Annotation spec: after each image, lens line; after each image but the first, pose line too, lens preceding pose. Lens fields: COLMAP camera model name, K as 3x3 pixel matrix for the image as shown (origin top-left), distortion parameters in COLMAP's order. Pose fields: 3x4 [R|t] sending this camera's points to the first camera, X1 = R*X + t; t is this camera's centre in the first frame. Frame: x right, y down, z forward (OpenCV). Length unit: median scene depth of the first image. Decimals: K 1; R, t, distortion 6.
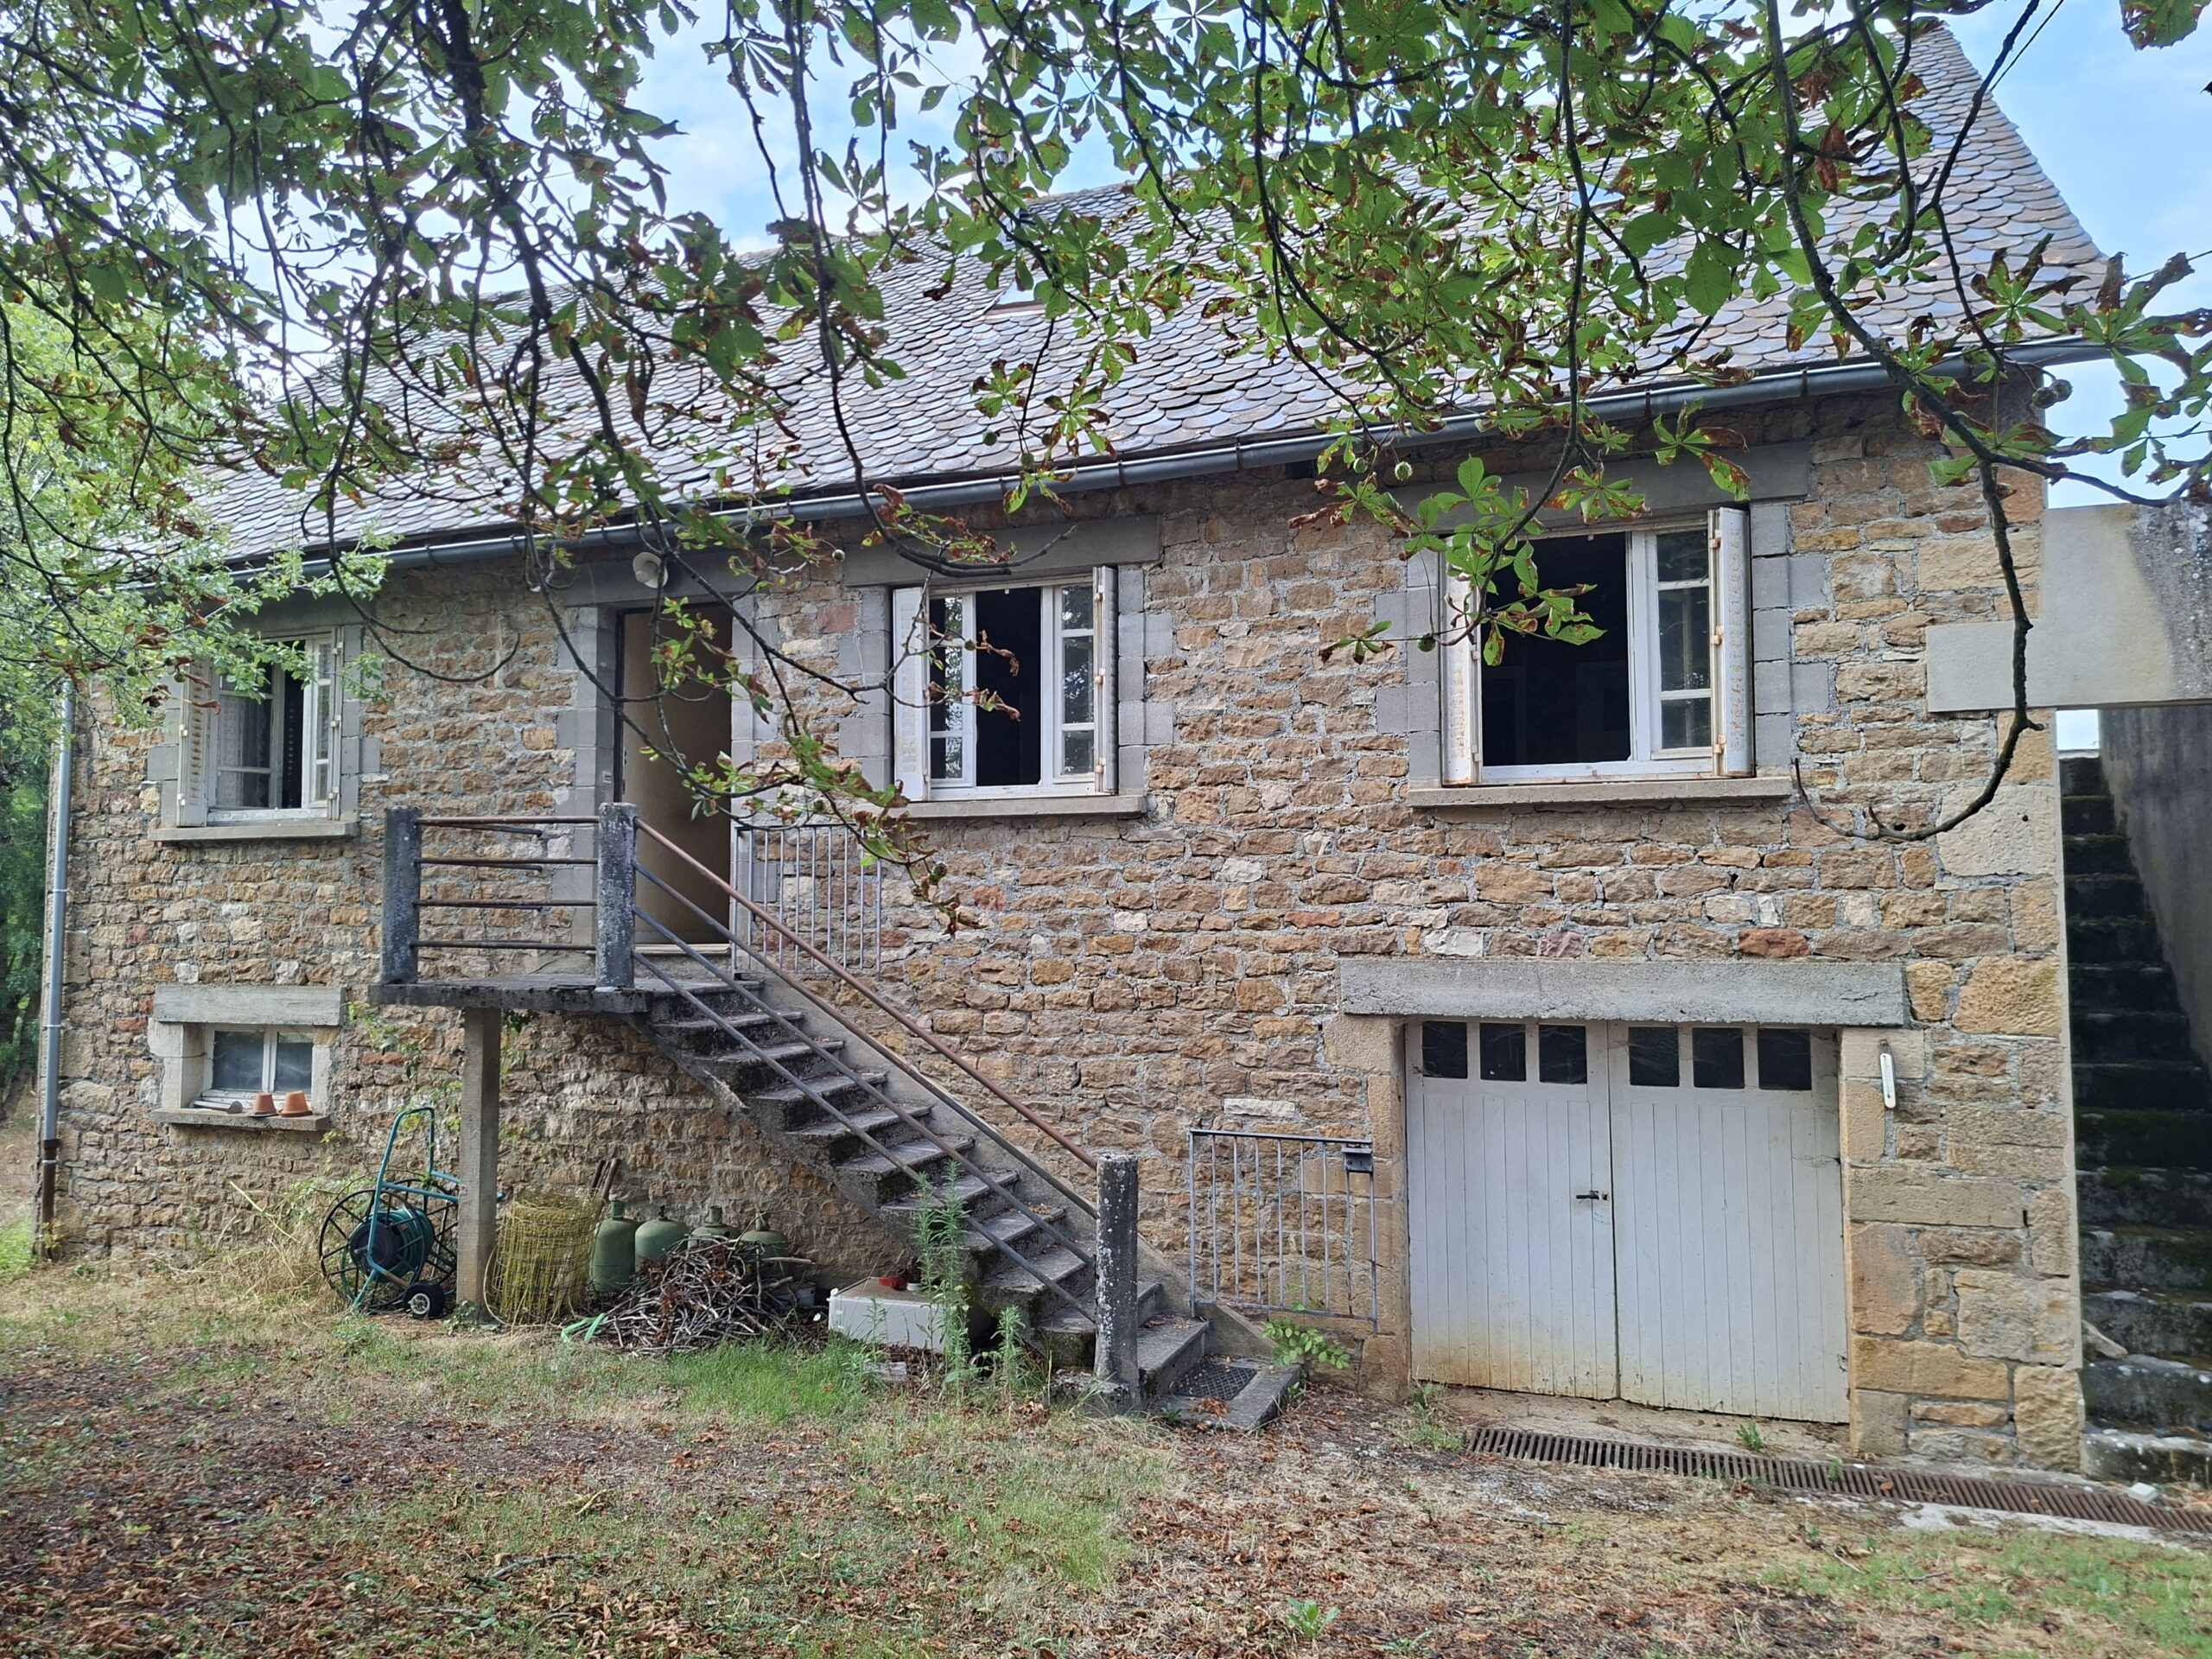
lens RADIAL K [[1552.0, 0, 1106.7], [0, 1552.0, 810.4], [0, 0, 1]] dist [0.107932, -0.127662]
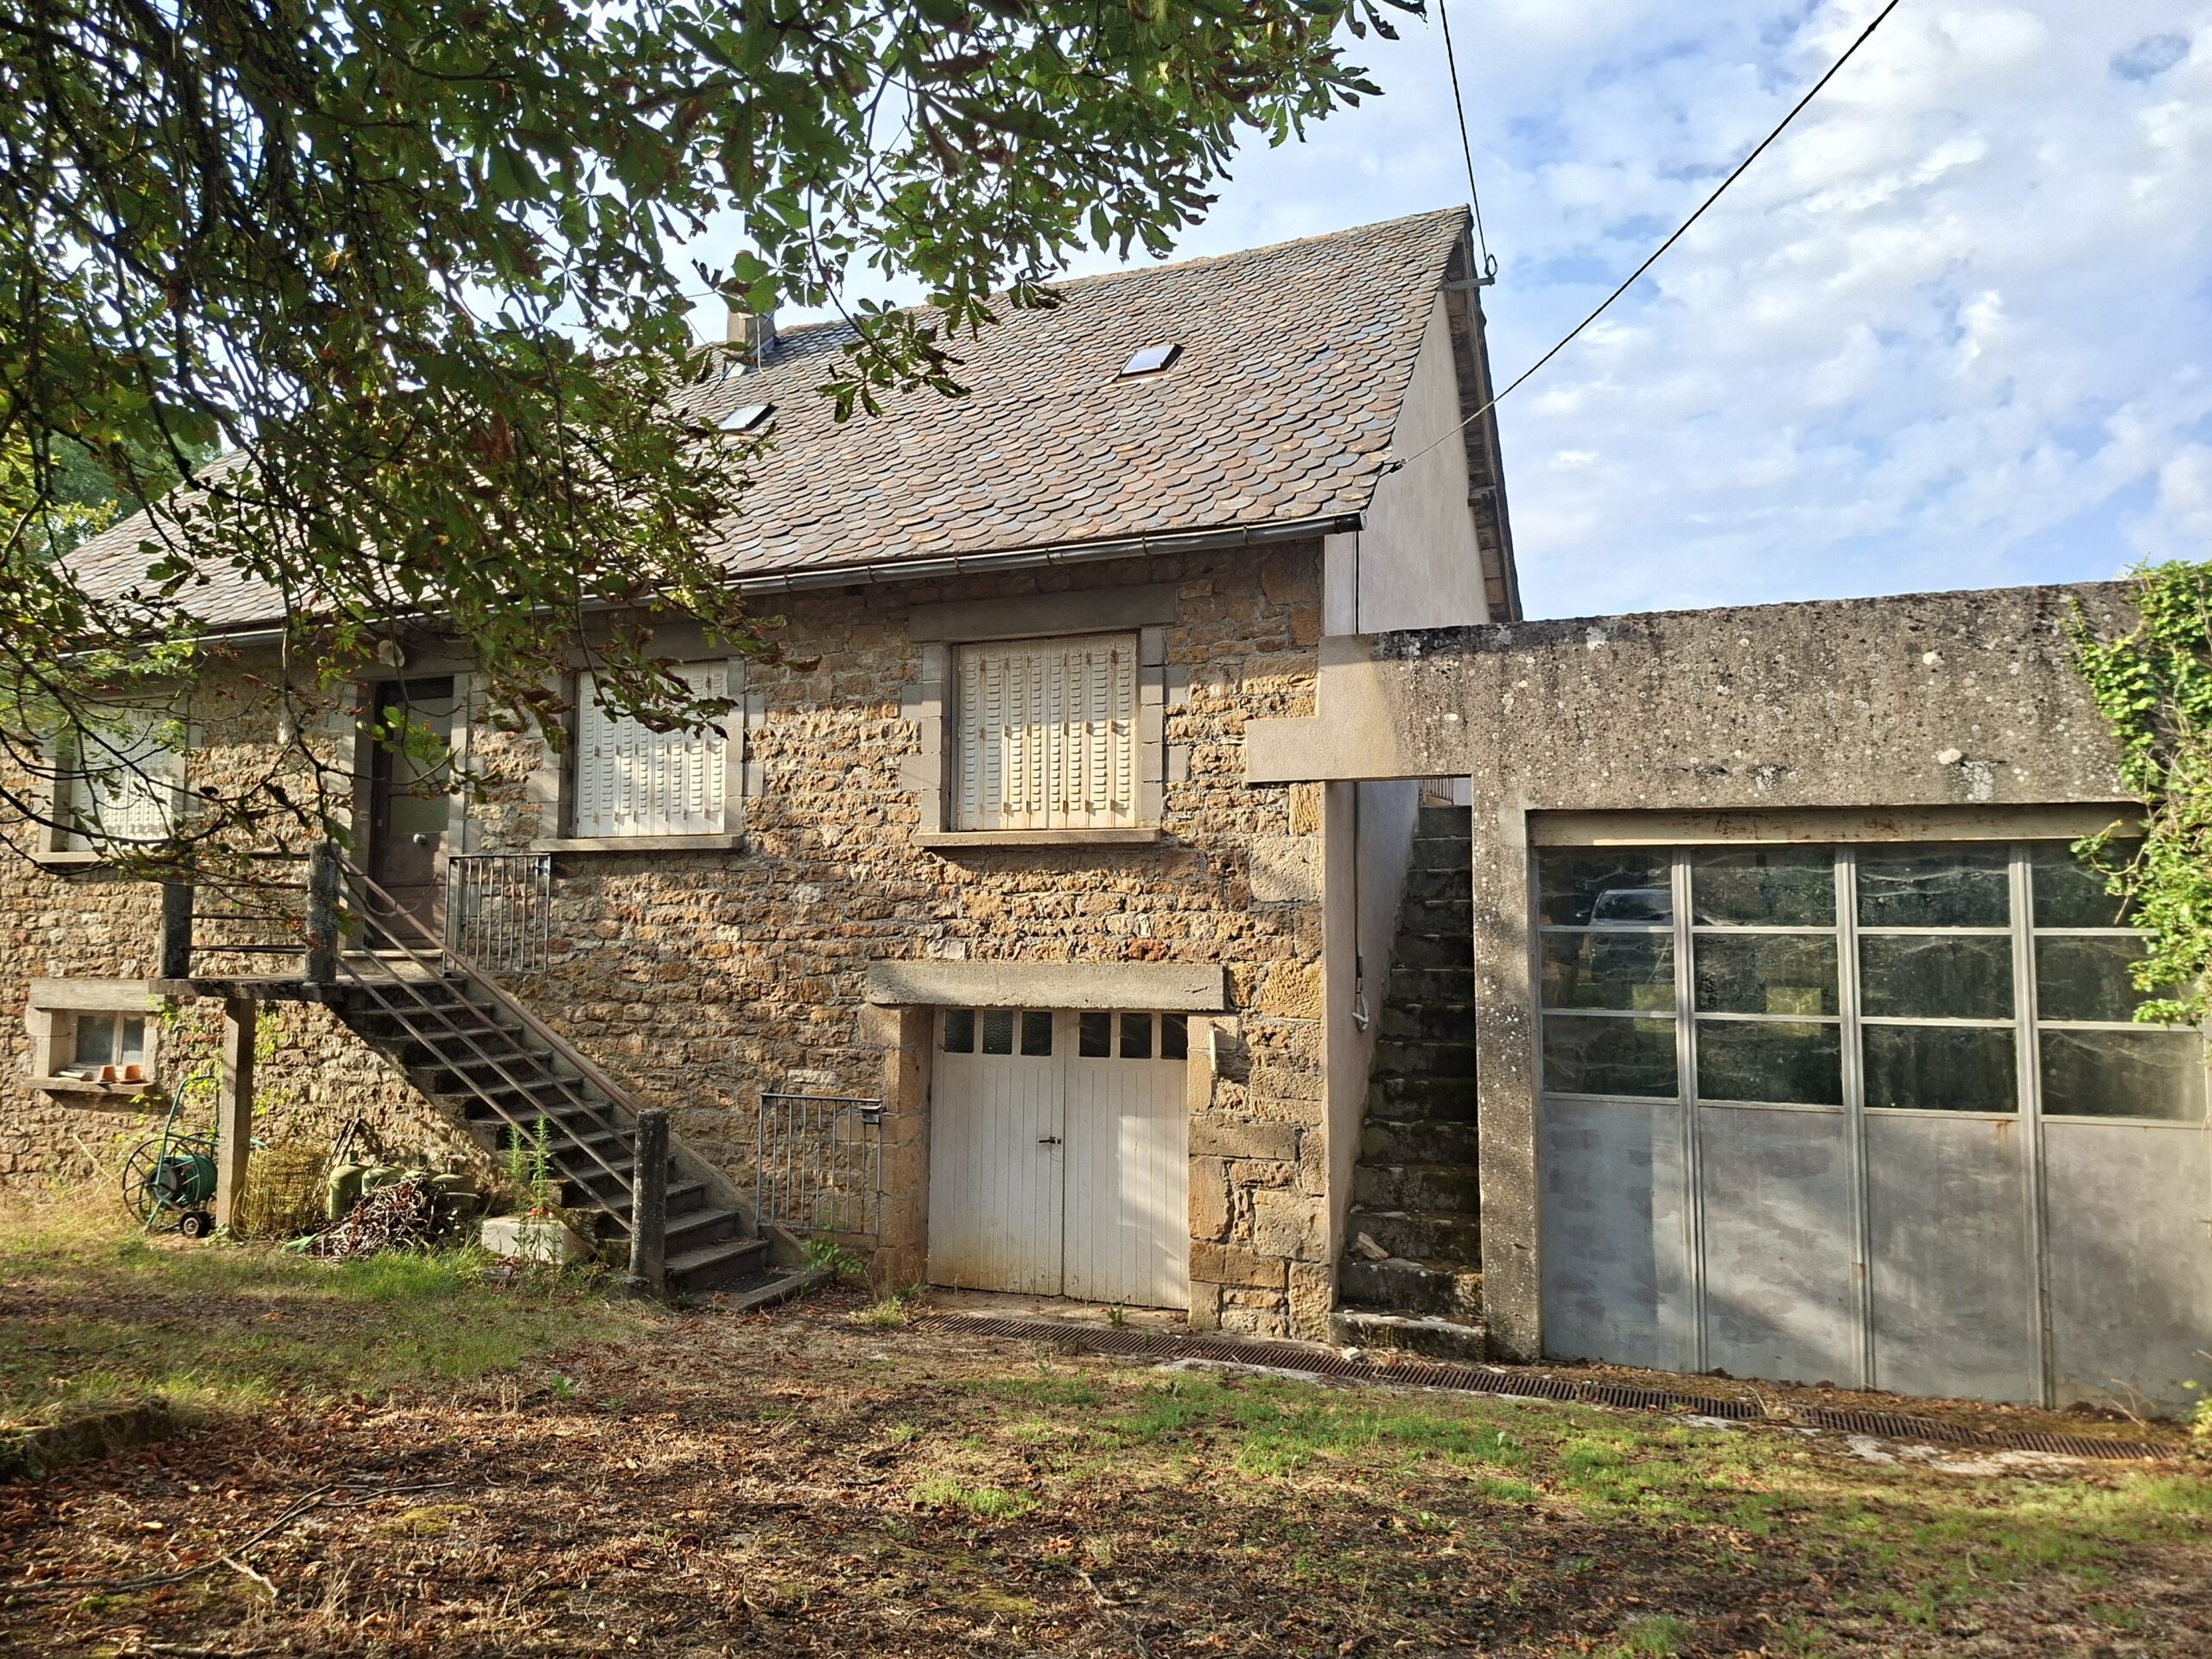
lens RADIAL K [[1511.0, 0, 1118.0], [0, 1511.0, 784.9], [0, 0, 1]] dist [0.090443, -0.101387]
pose [[0.999843, 0.004182, -0.017211, 0.364506], [-0.004550, 0.999761, -0.021377, -0.026508], [0.017118, 0.021452, 0.999623, -0.265734]]
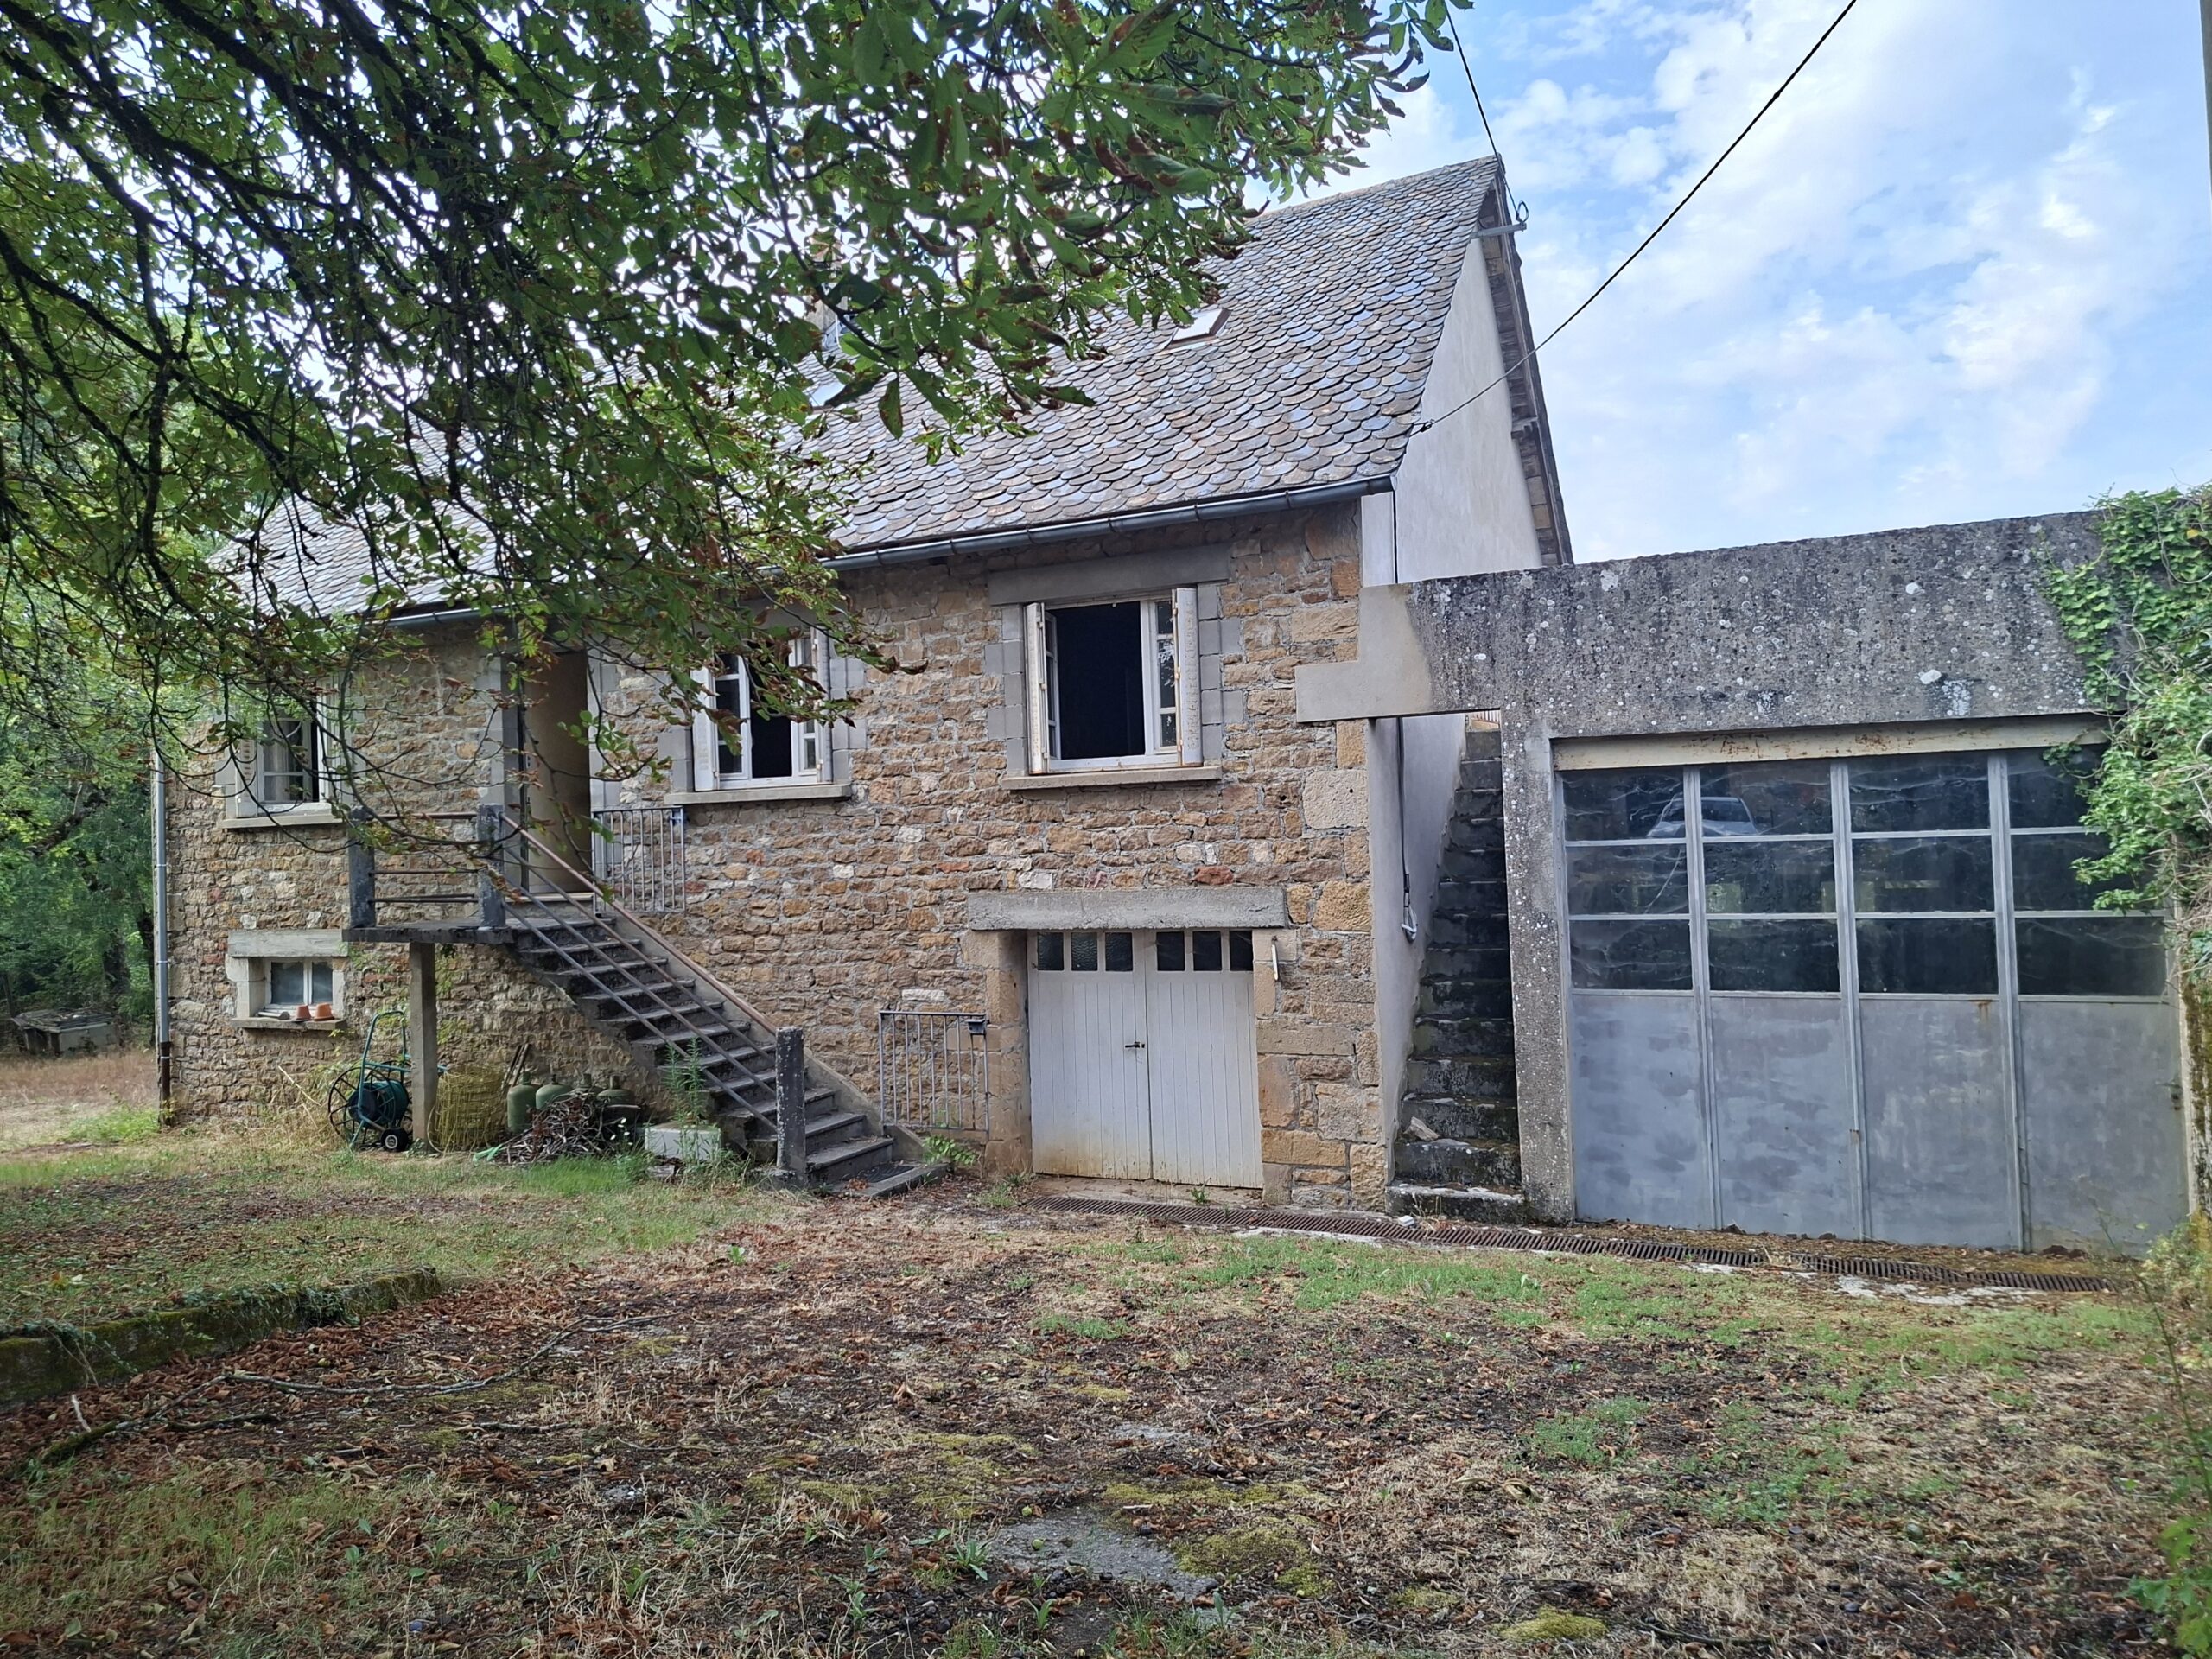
lens RADIAL K [[1519.2, 0, 1114.1], [0, 1519.2, 785.5], [0, 0, 1]] dist [0.120438, -0.163236]
pose [[0.996639, -0.033968, -0.074540, 0.381683], [0.036654, 0.998716, 0.034963, -0.049935], [0.073257, -0.037577, 0.996605, -0.406590]]
